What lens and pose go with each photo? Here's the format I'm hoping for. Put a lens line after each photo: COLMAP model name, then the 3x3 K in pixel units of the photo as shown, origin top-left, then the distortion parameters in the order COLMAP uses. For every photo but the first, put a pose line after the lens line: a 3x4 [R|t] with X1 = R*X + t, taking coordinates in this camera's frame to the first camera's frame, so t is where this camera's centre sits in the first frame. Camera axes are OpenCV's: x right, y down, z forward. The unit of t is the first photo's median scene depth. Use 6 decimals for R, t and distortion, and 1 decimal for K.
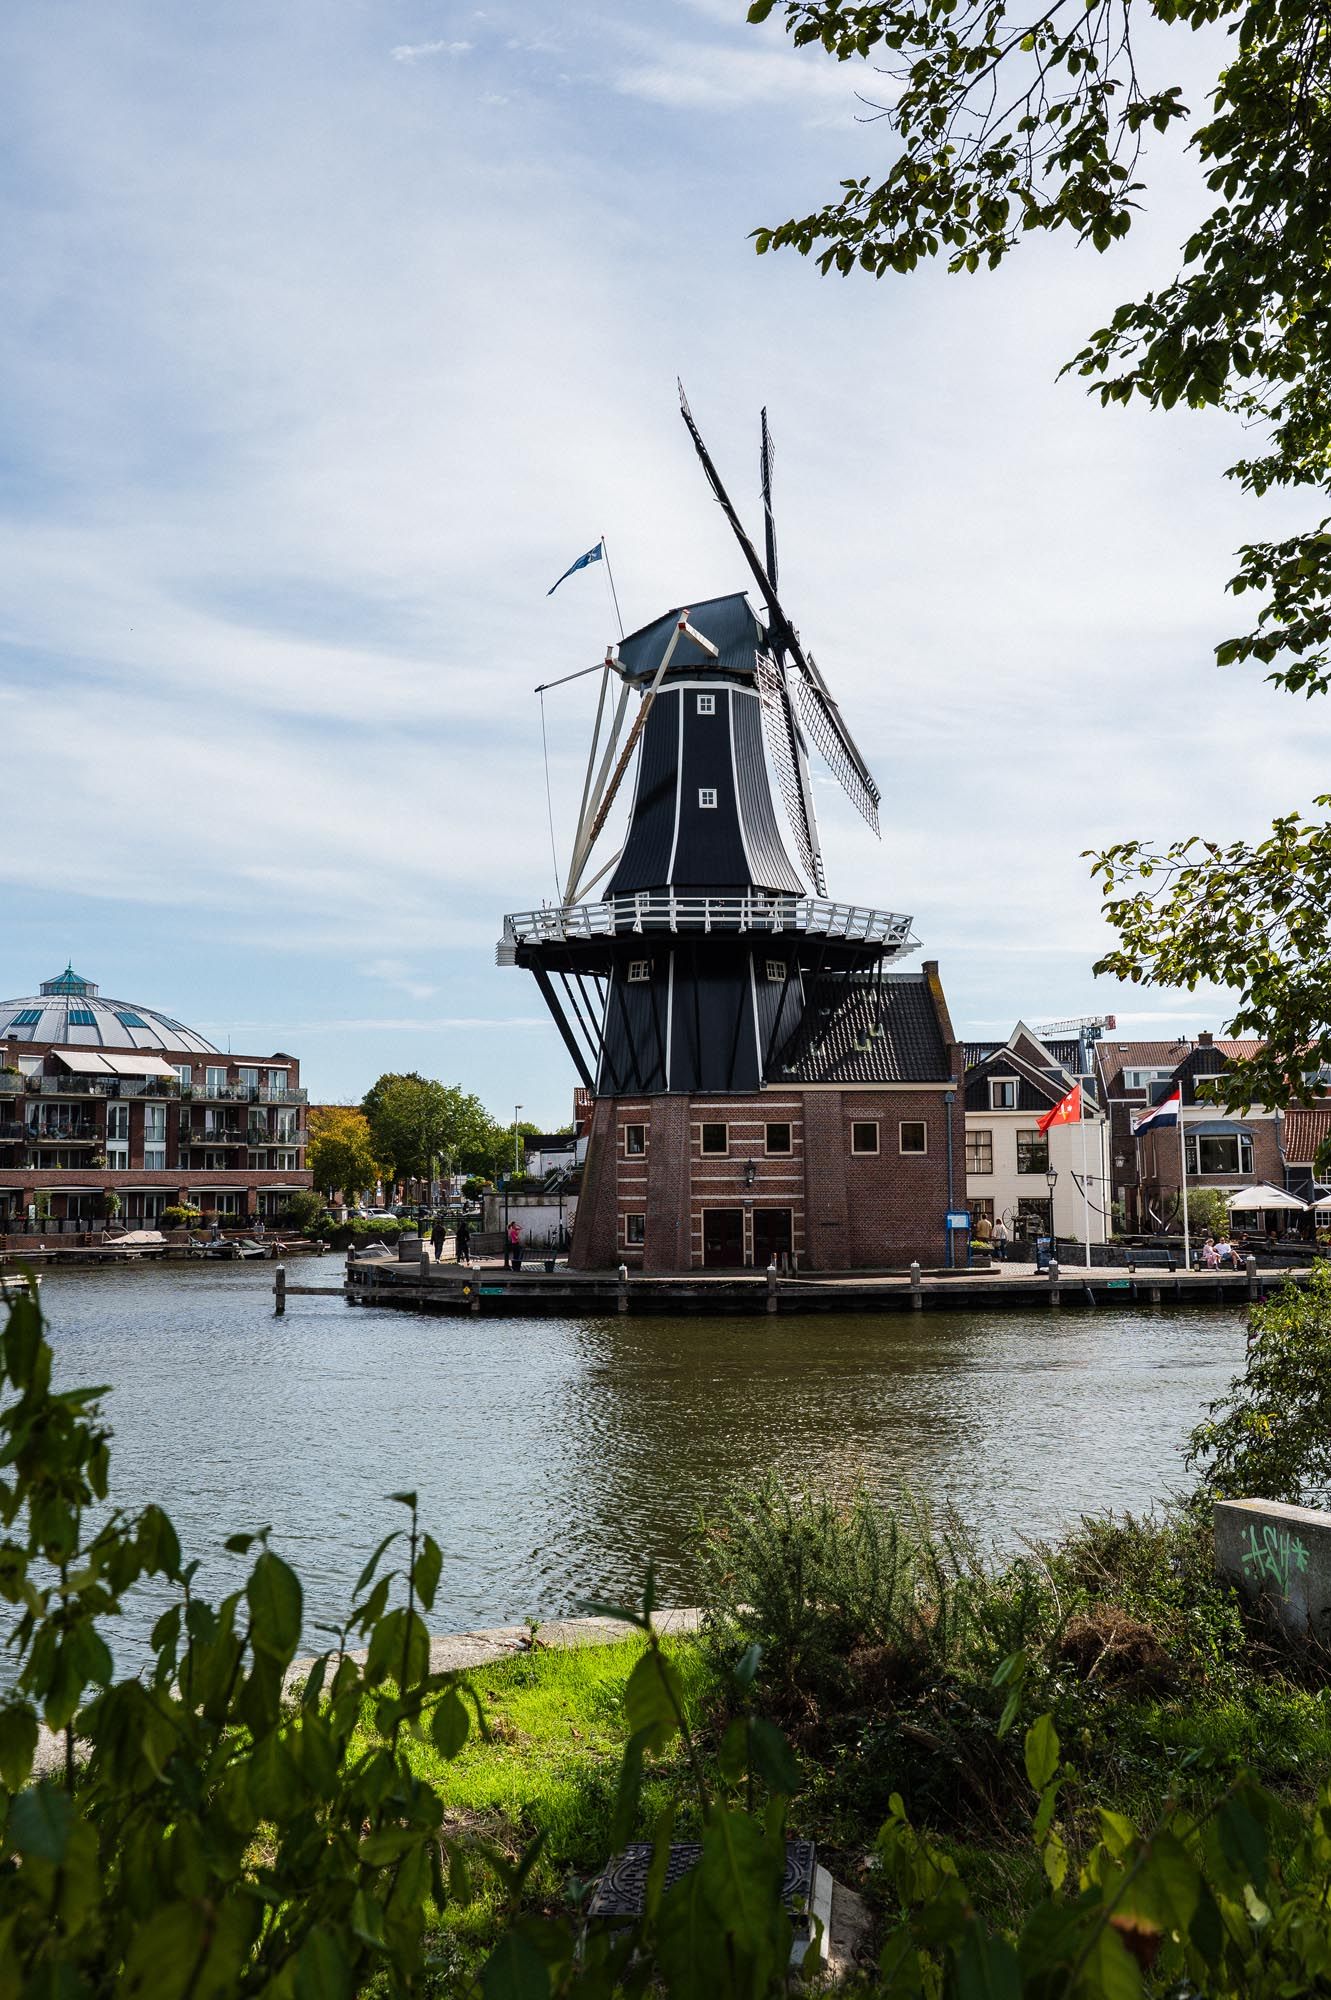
lens RADIAL K [[1961.8, 0, 665.4], [0, 1961.8, 996.1], [0, 0, 1]] dist [0.047977, 0.000000]
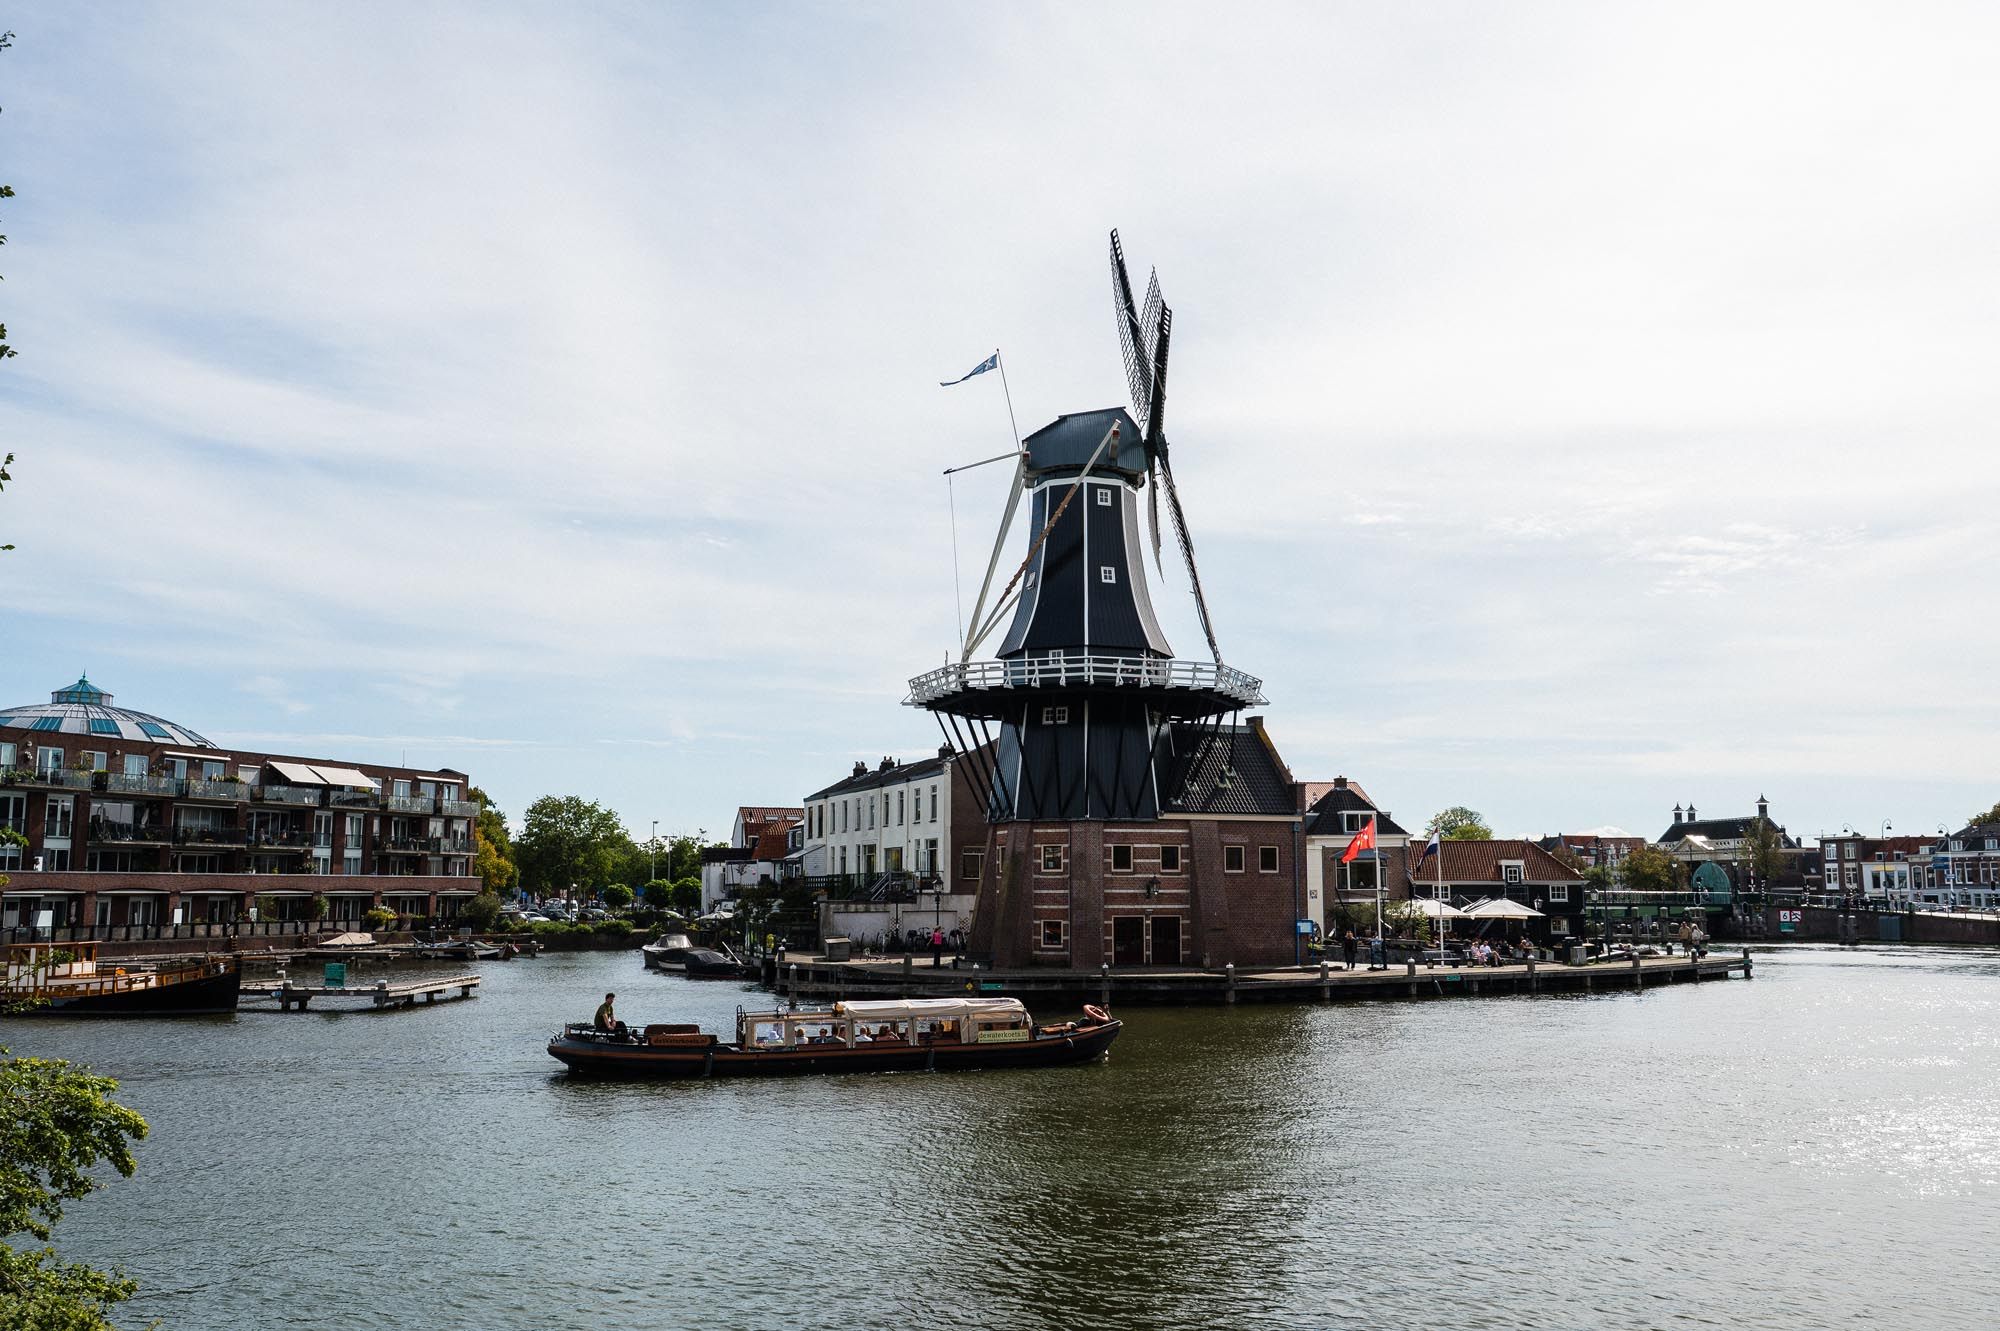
lens RADIAL K [[1686.8, 0, 1000.1], [0, 1686.8, 665.7], [0, 0, 1]] dist [0.034643, 0.017050]
pose [[0.961606, 0.045619, 0.270615, -0.313243], [-0.035508, 0.998480, -0.042147, 0.001235], [-0.272126, 0.030920, 0.961765, 0.020234]]
